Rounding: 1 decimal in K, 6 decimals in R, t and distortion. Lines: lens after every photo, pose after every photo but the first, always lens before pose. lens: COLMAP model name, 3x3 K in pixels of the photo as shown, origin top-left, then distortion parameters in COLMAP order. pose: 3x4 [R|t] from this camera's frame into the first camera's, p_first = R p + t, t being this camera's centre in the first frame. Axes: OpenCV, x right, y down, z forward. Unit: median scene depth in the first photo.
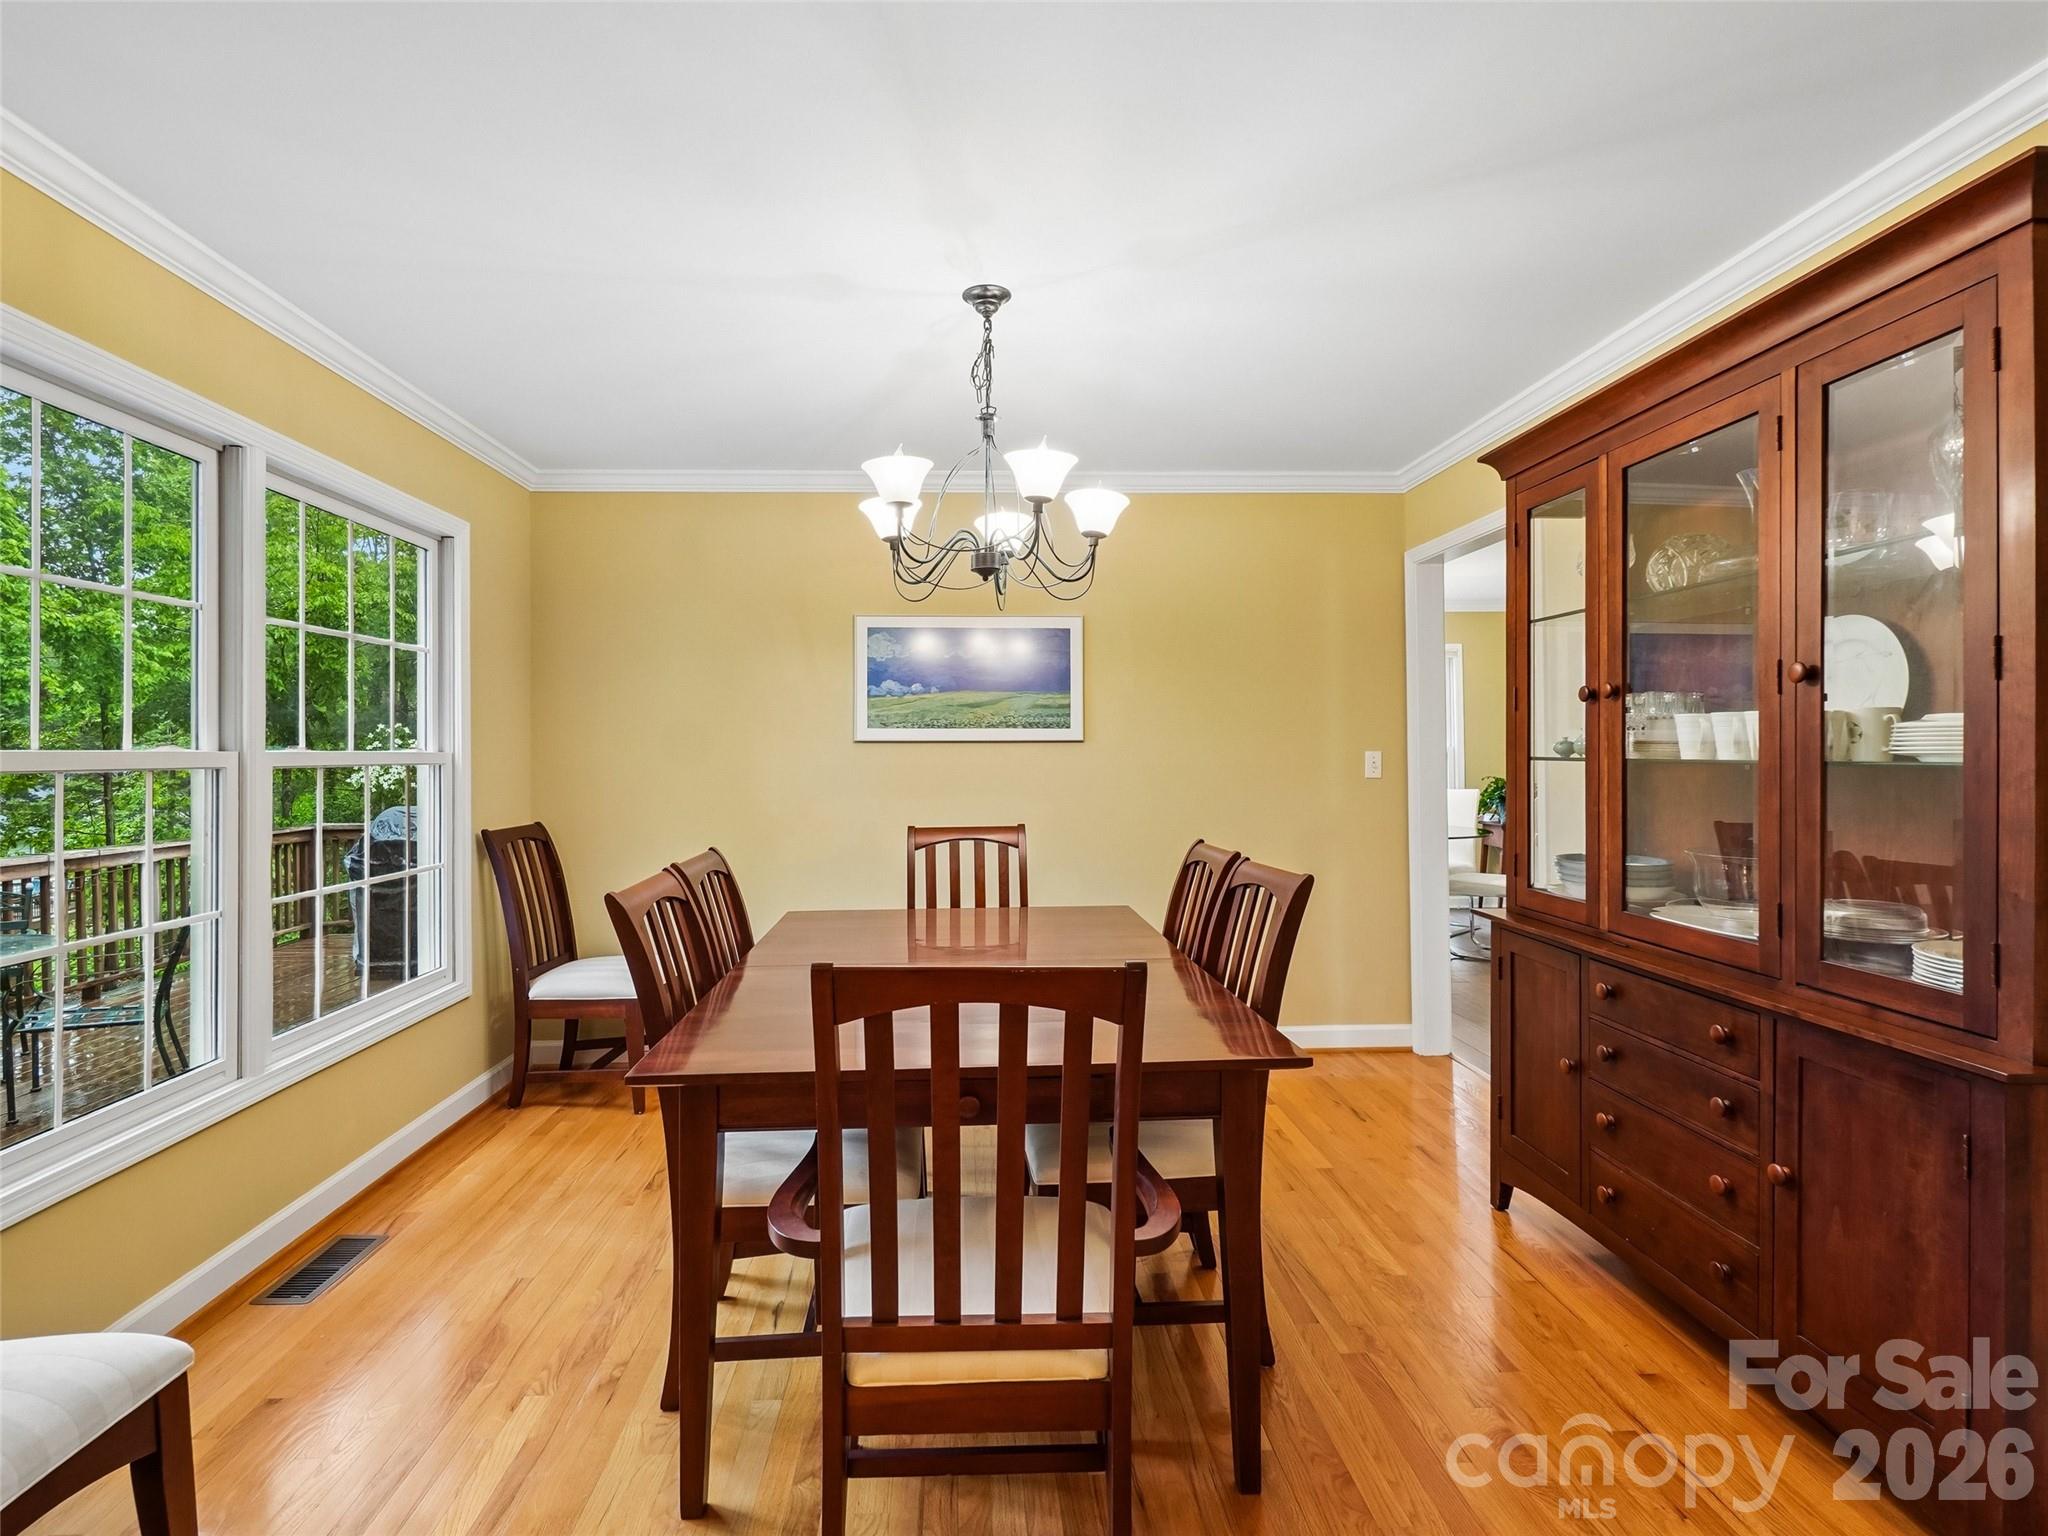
lens RADIAL K [[1013.2, 0, 1013.7], [0, 1013.2, 760.8], [0, 0, 1]] dist [-0.003017, -0.001168]
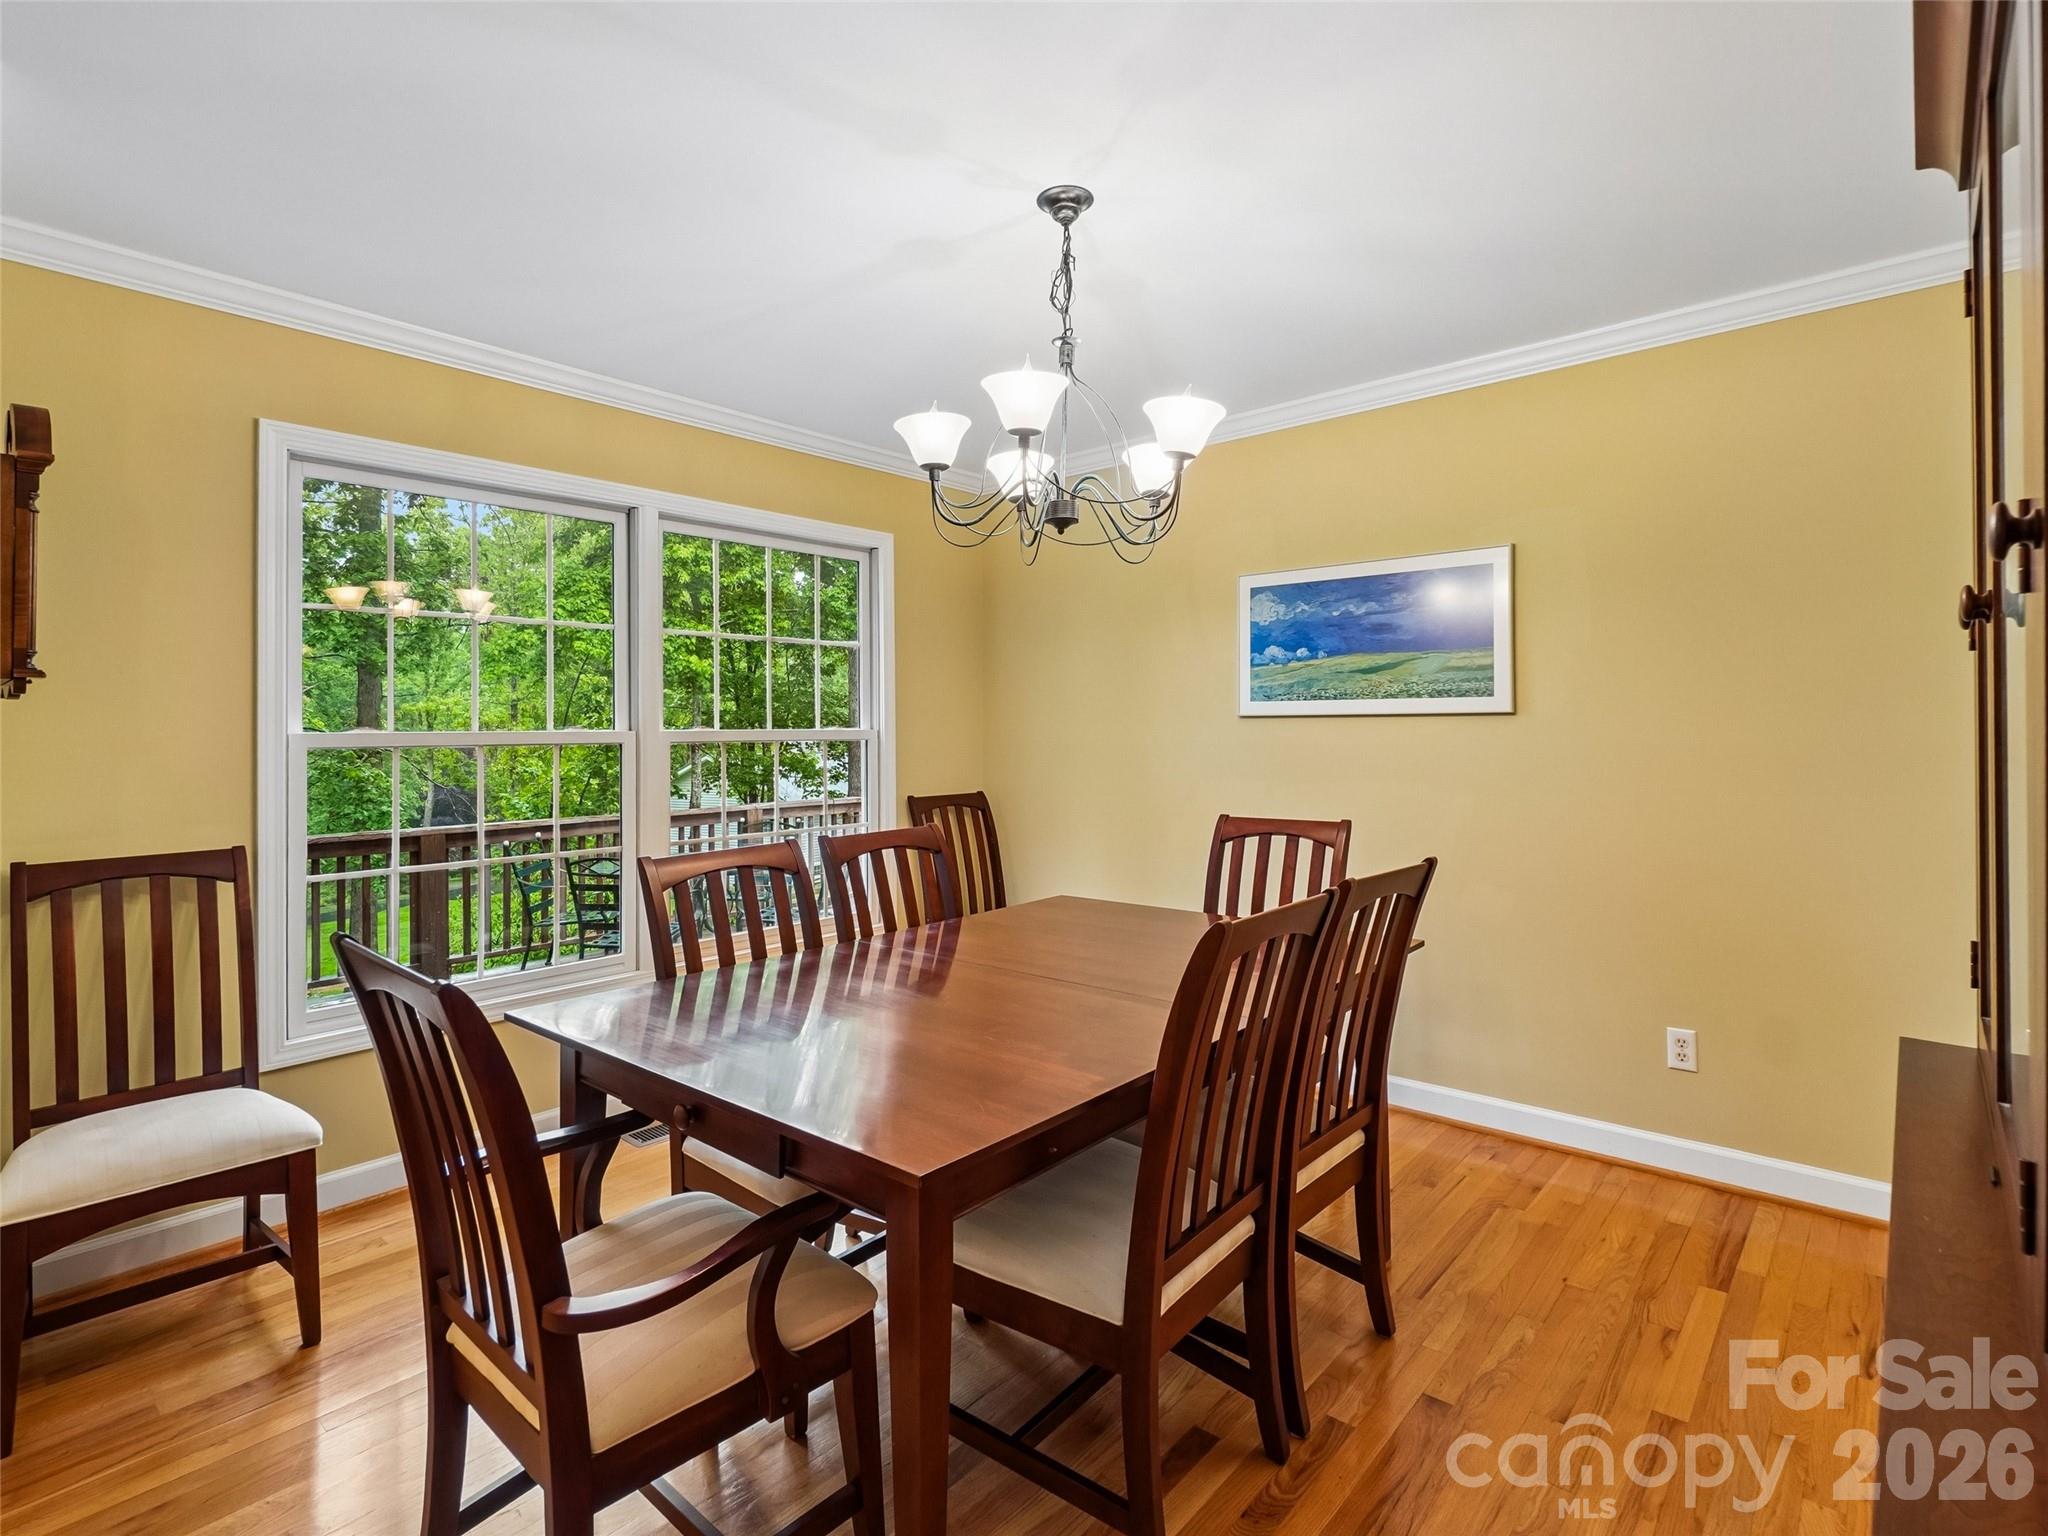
lens RADIAL K [[1013.2, 0, 1014.2], [0, 1013.2, 729.4], [0, 0, 1]] dist [-0.003017, -0.001168]
pose [[0.716263, 0.000271, -0.697830, 0.335437], [-0.002713, 0.999993, -0.002396, -0.005246], [0.697825, 0.003610, 0.716259, 0.226521]]
